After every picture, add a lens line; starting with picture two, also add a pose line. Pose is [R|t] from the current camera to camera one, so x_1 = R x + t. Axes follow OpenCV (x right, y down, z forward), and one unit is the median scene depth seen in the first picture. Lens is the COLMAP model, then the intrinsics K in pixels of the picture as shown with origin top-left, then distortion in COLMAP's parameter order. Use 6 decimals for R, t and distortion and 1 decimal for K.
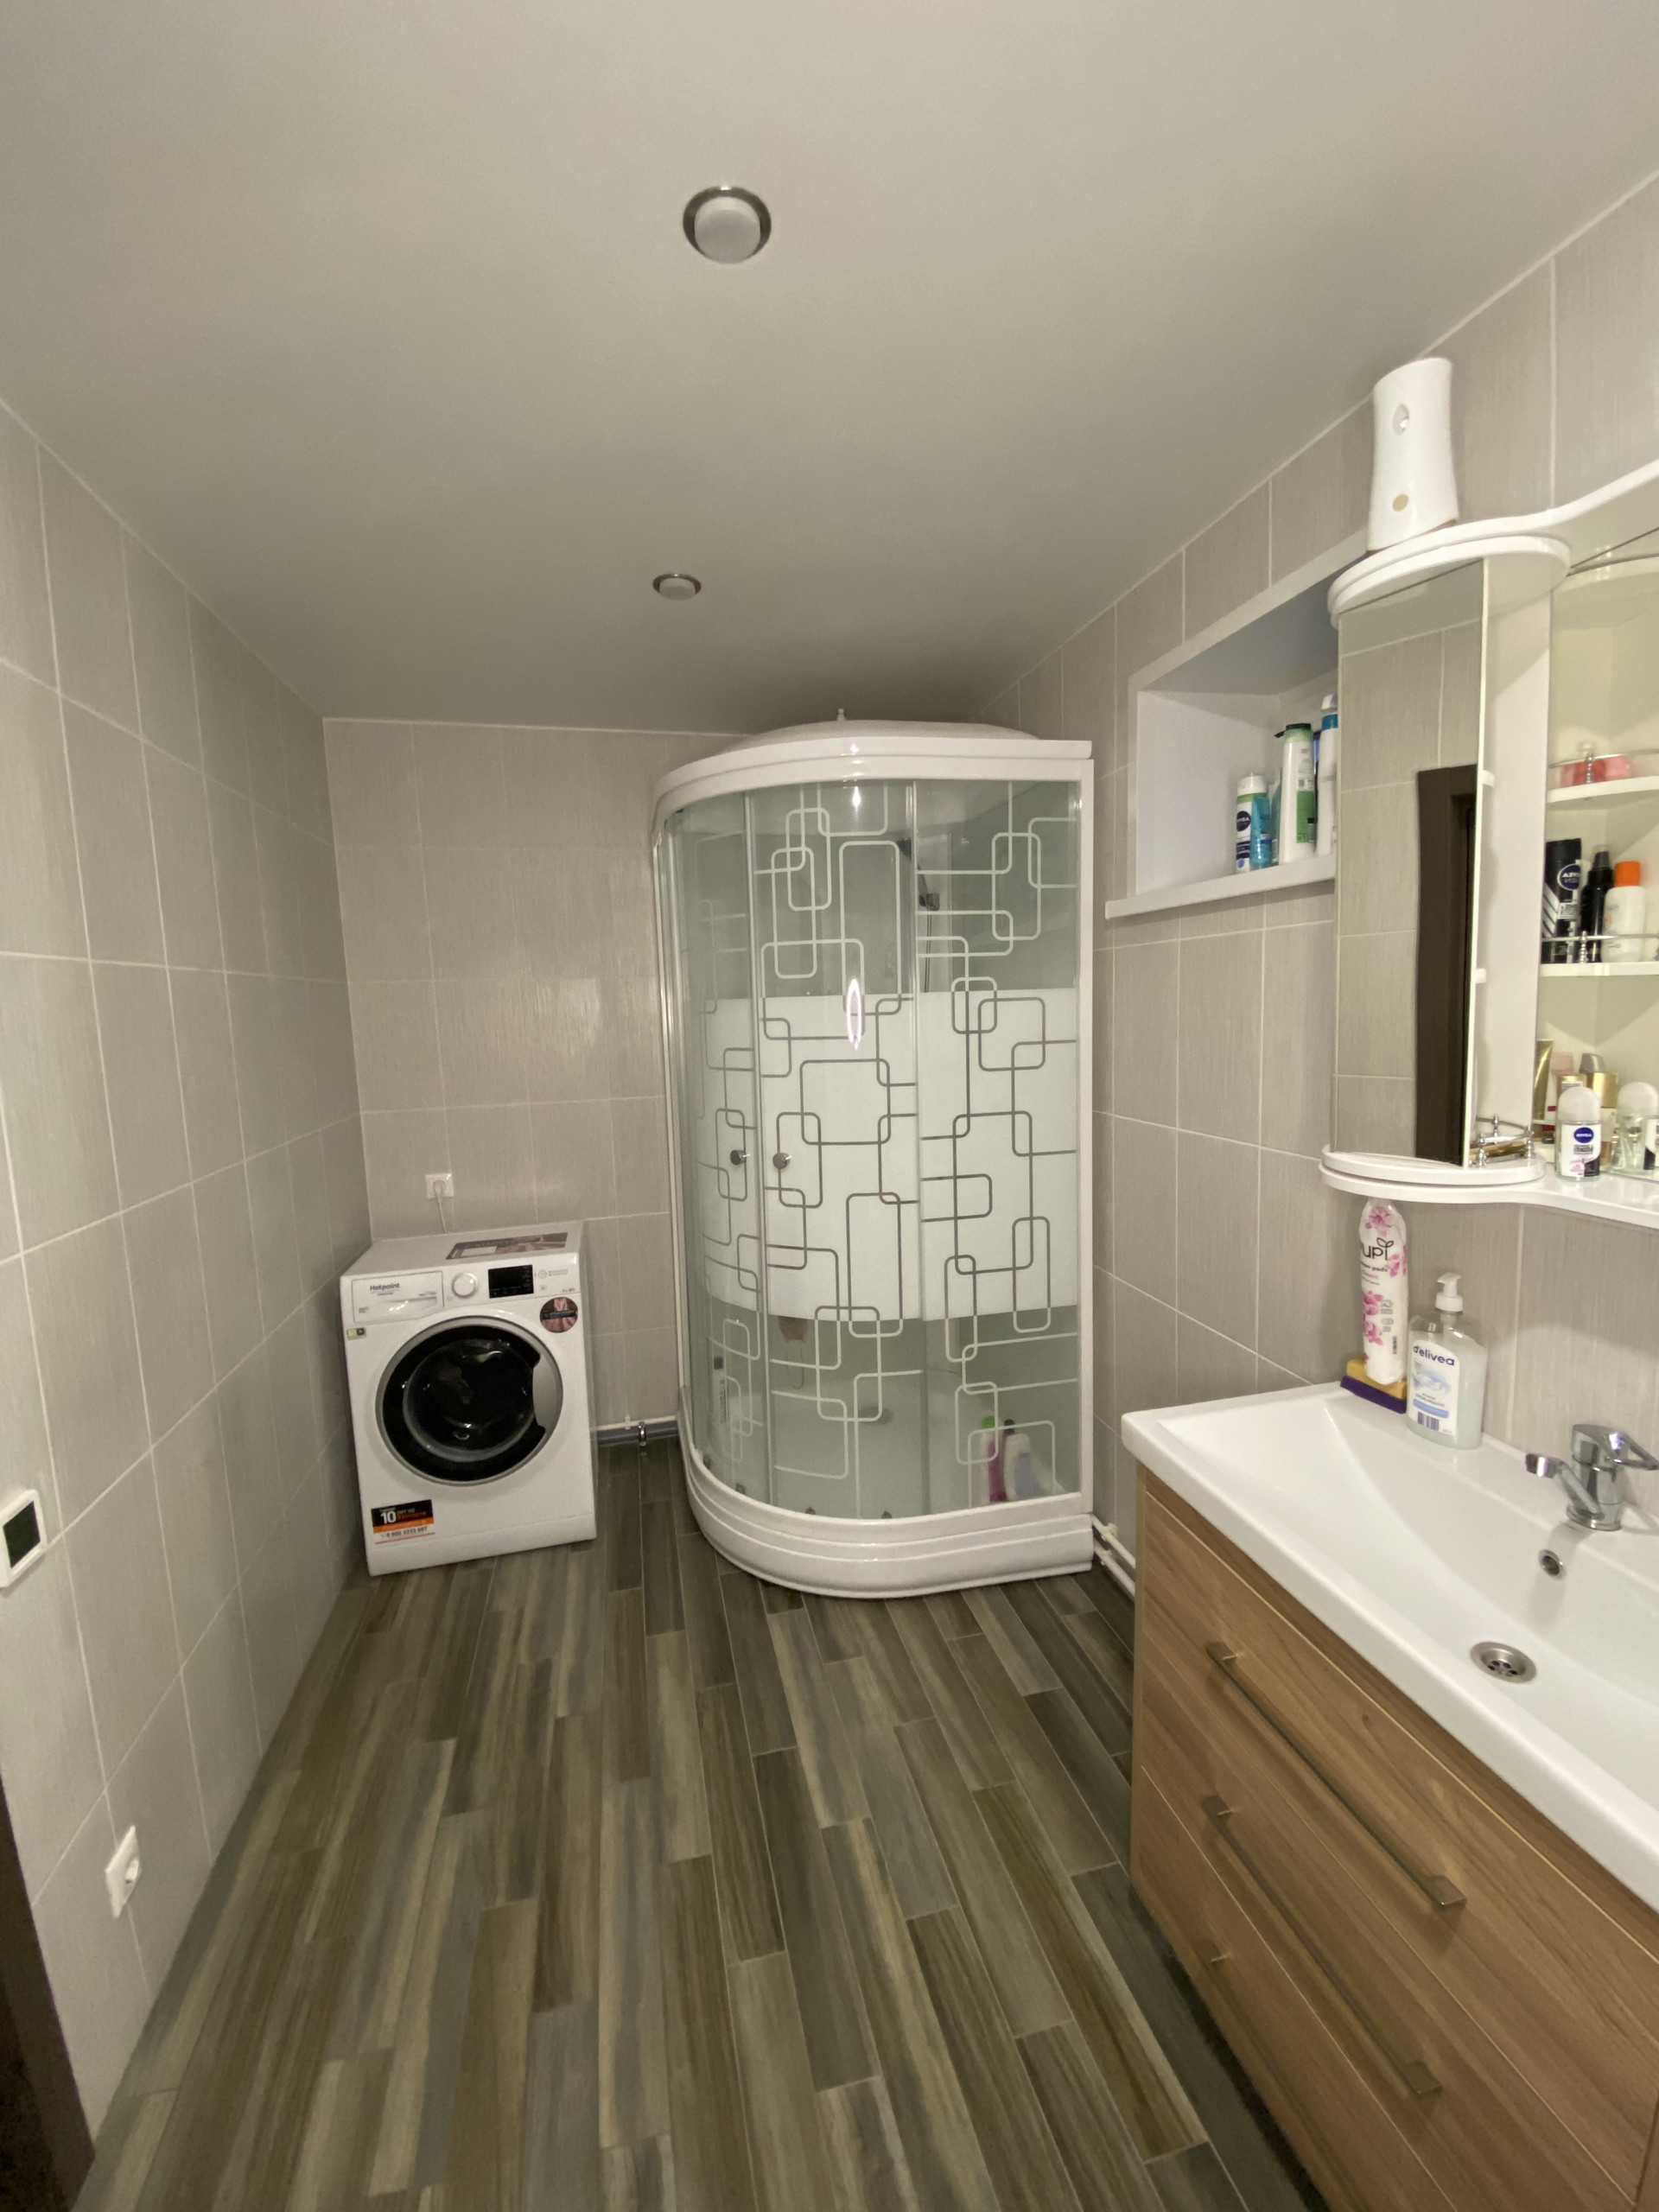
lens RADIAL K [[905.5, 0, 837.1], [0, 905.5, 1112.6], [0, 0, 1]] dist [-0.021300, -0.004293]
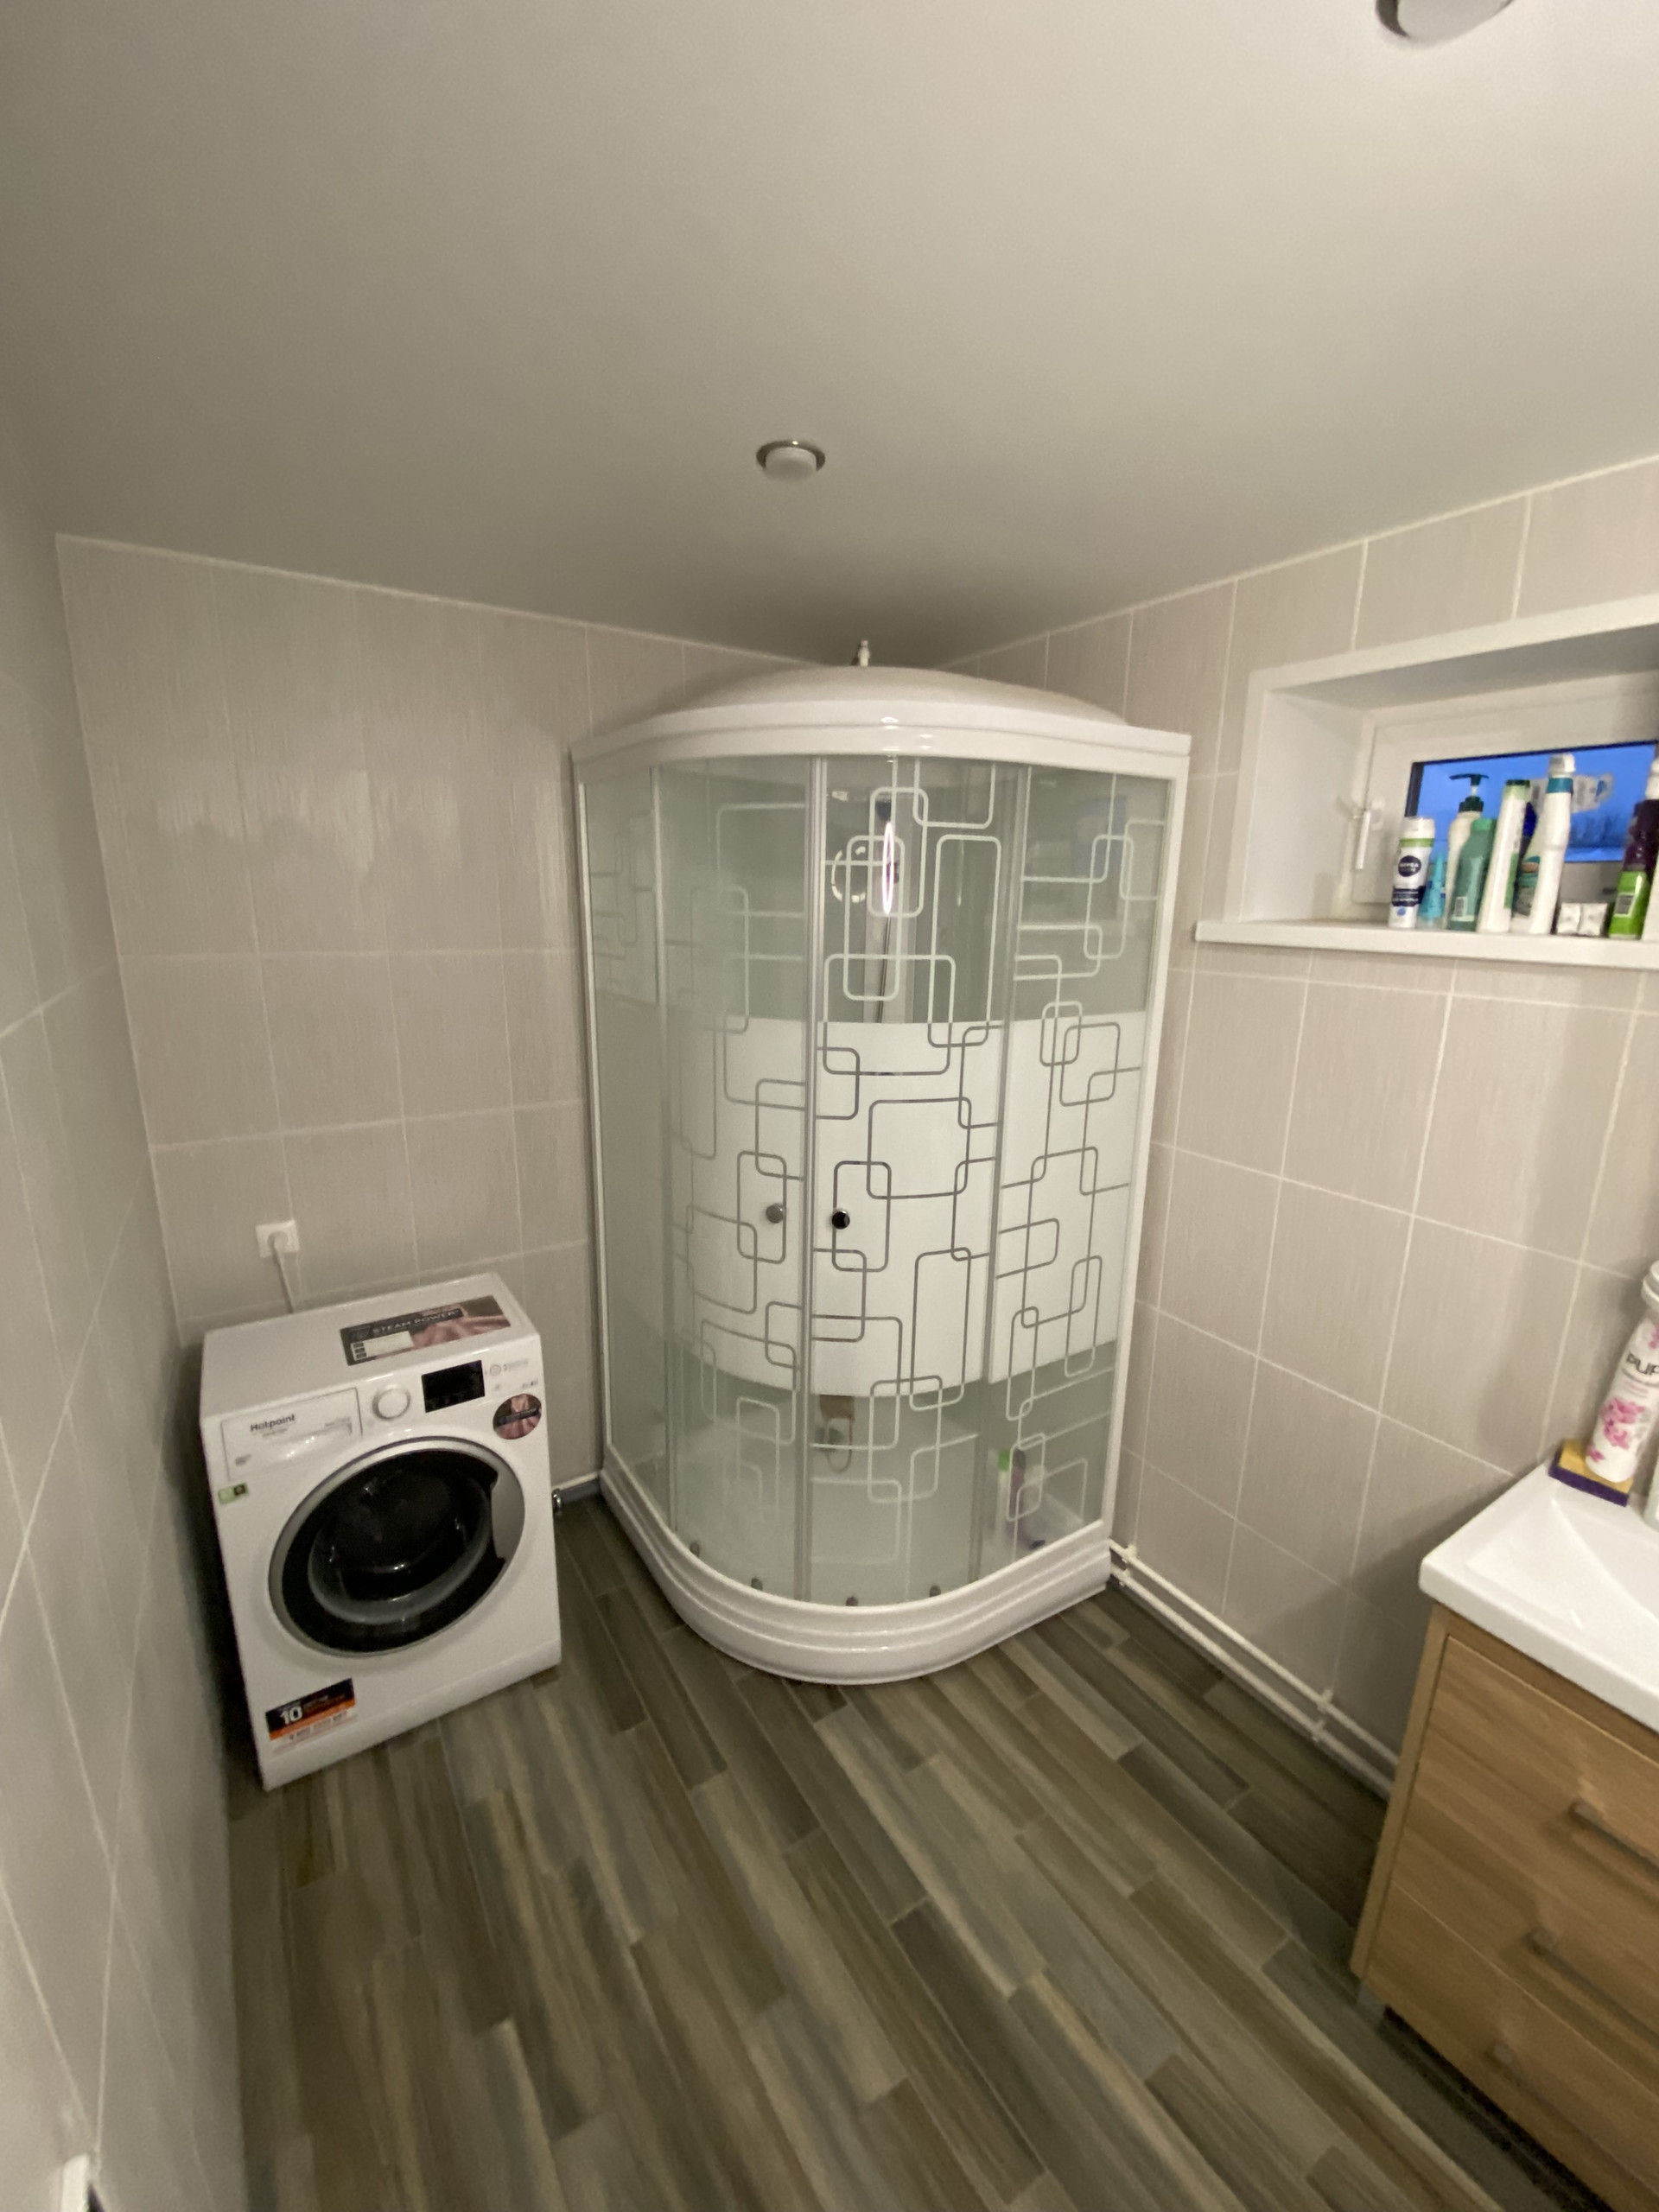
lens RADIAL K [[905.5, 0, 825.9], [0, 905.5, 1102.1], [0, 0, 1]] dist [-0.021300, -0.004293]
pose [[0.941724, -0.030442, 0.335007, -0.346882], [-0.006807, 0.993969, 0.109455, -0.142927], [-0.336318, -0.105356, 0.935837, 0.247905]]
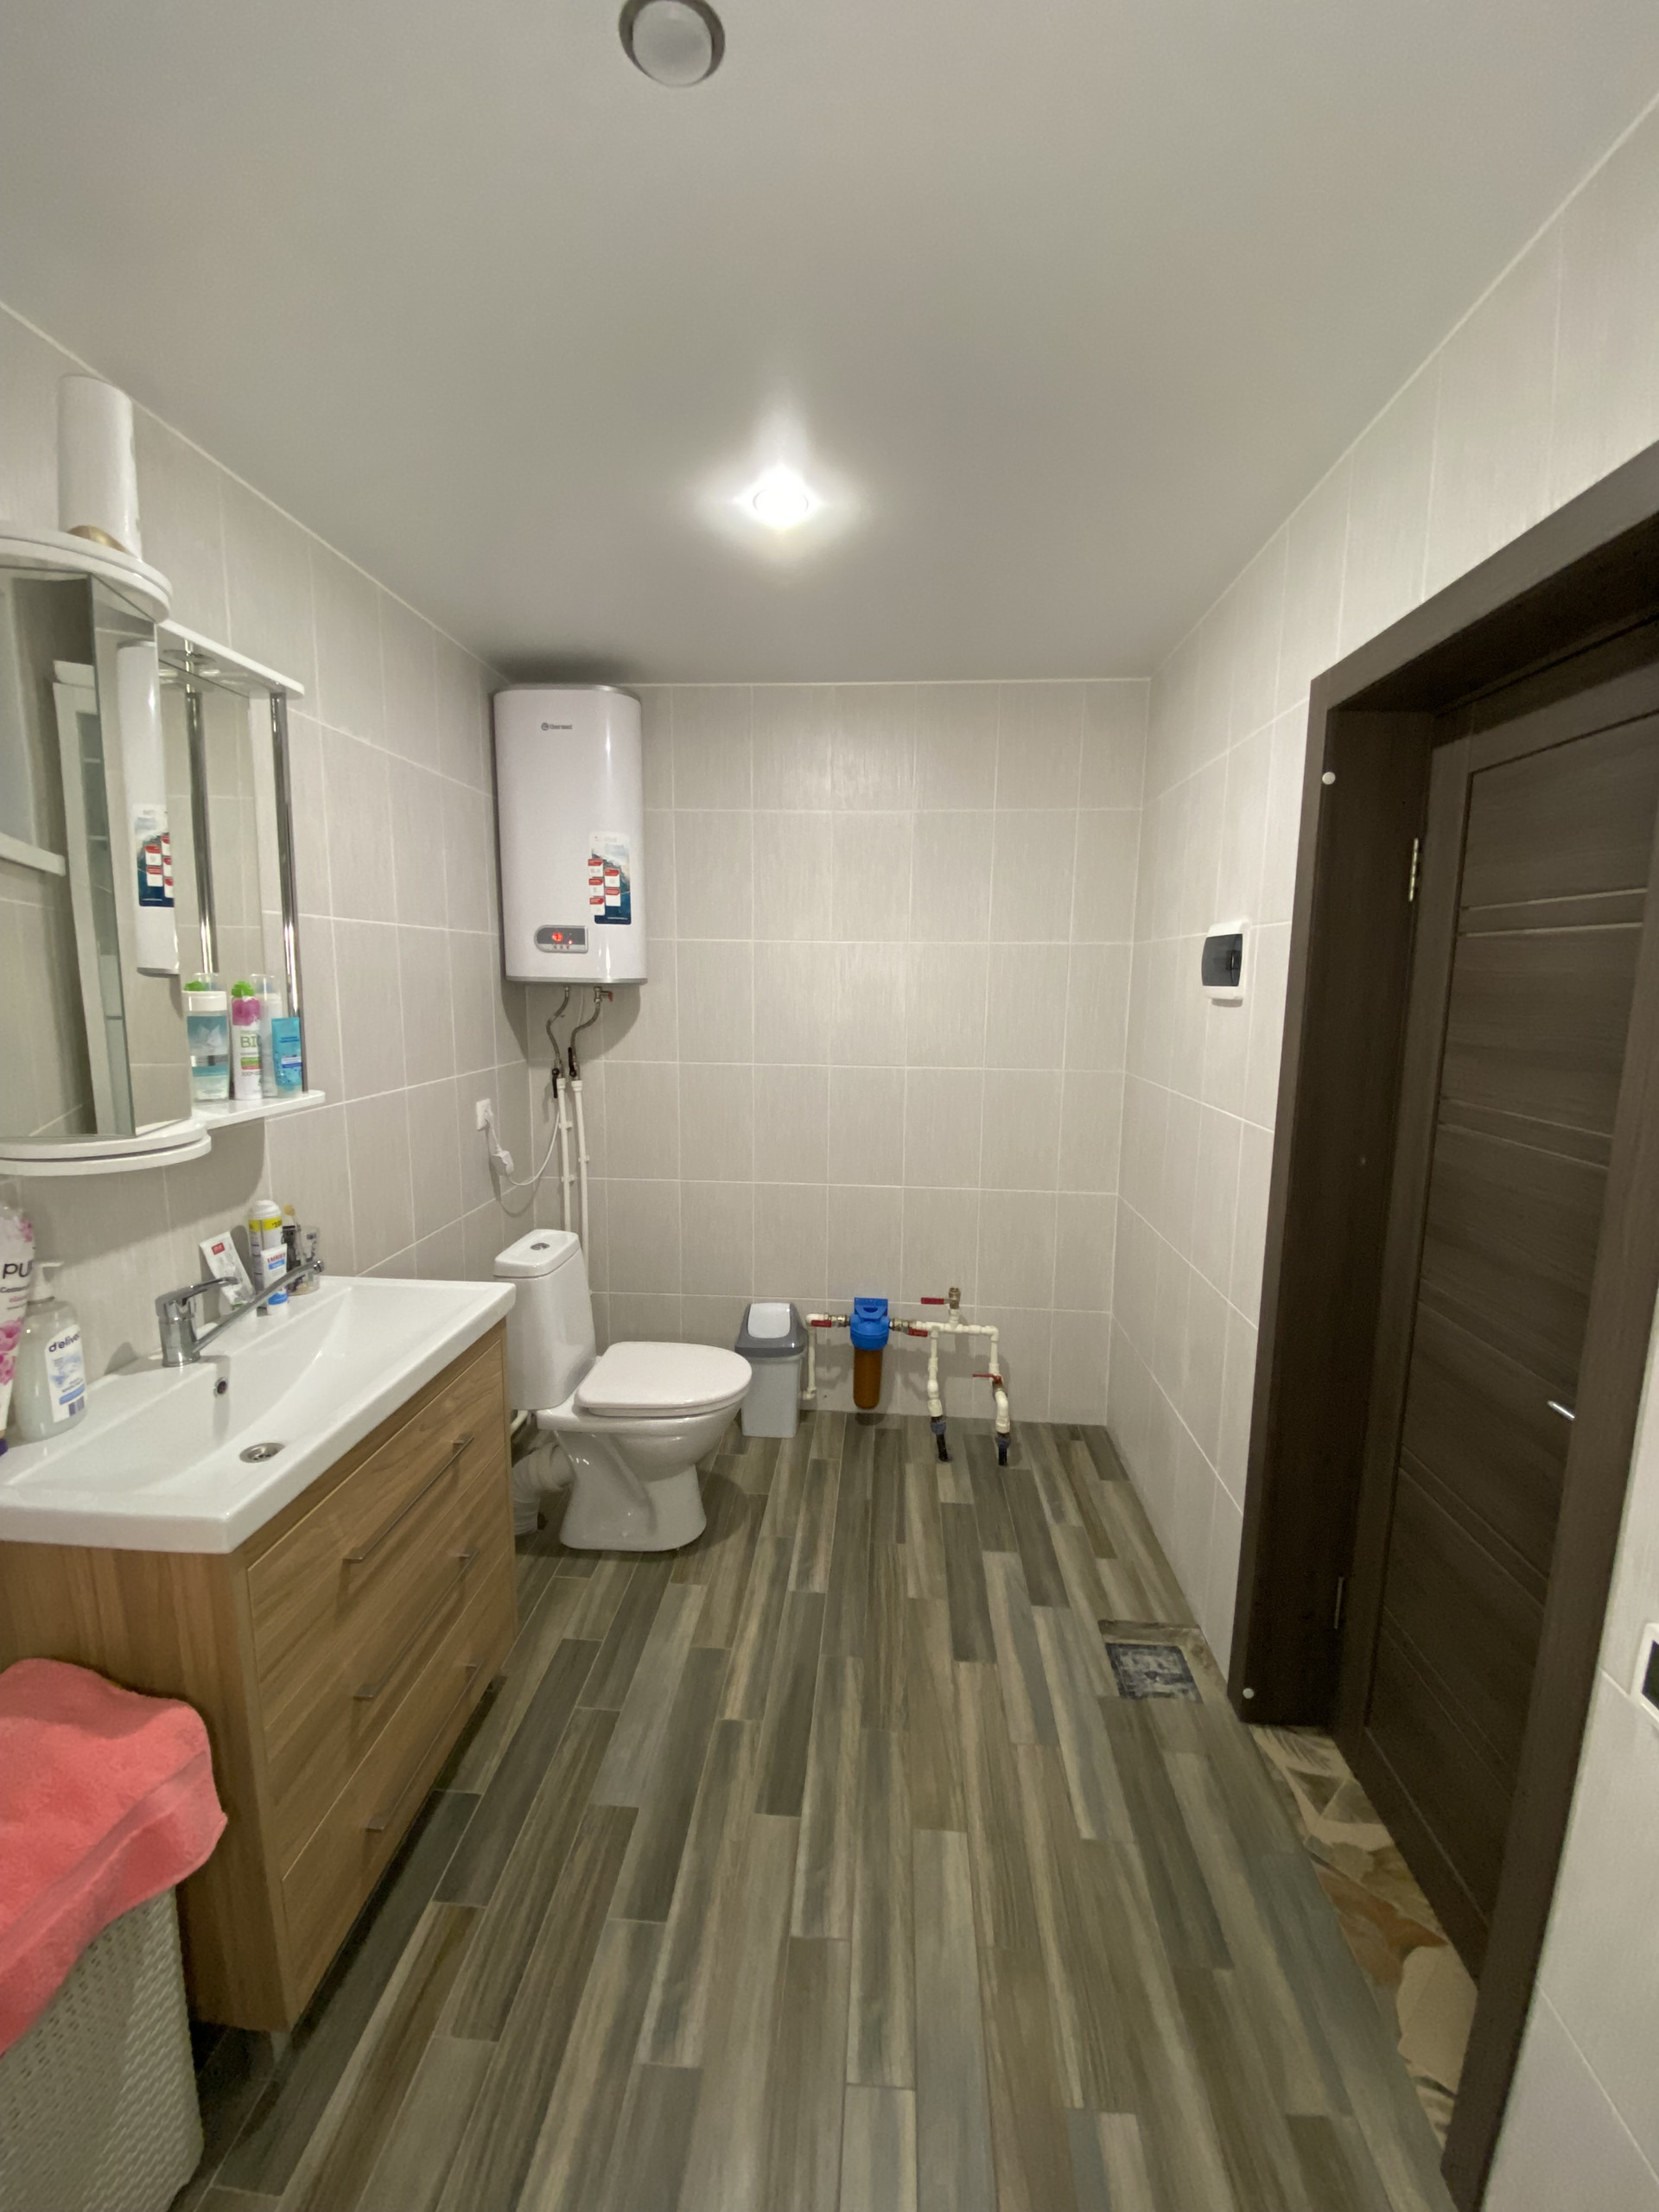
lens RADIAL K [[905.5, 0, 827.5], [0, 905.5, 1098.7], [0, 0, 1]] dist [-0.021300, -0.004293]
pose [[-0.952817, -0.012322, 0.303294, -0.253984], [0.063504, 0.968974, 0.238867, -0.100075], [-0.296827, 0.246857, -0.922472, 0.908154]]
